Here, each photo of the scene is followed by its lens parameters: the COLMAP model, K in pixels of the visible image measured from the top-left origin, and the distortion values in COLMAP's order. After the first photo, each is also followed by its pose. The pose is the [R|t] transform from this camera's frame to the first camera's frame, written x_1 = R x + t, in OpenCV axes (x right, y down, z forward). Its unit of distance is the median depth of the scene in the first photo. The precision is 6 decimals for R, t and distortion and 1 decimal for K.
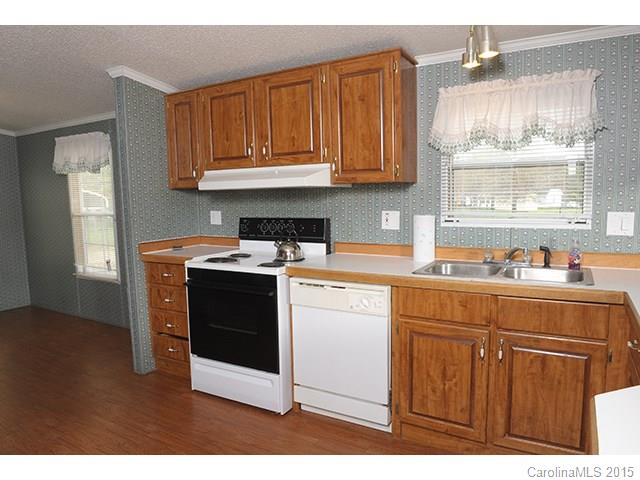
lens RADIAL K [[459.5, 0, 322.0], [0, 459.5, 244.2], [0, 0, 1]] dist [0.005856, 0.005692]
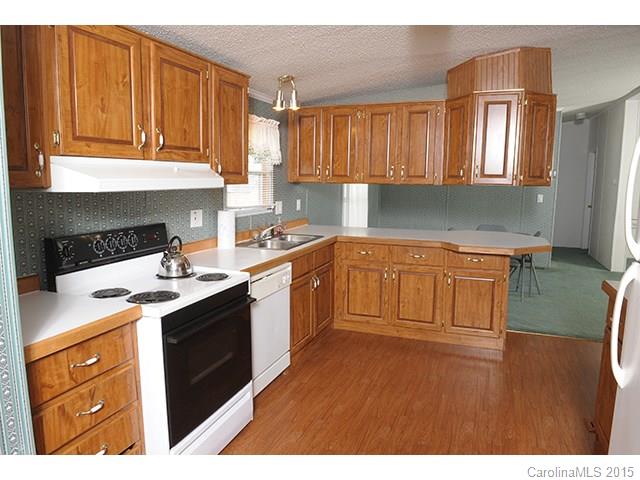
lens RADIAL K [[459.5, 0, 320.0], [0, 459.5, 238.0], [0, 0, 1]] dist [0.005856, 0.005692]
pose [[-0.175755, -0.108450, 0.978442, -0.941801], [0.099625, 0.986851, 0.127277, -0.114273], [-0.979380, 0.119847, -0.162639, 0.892081]]
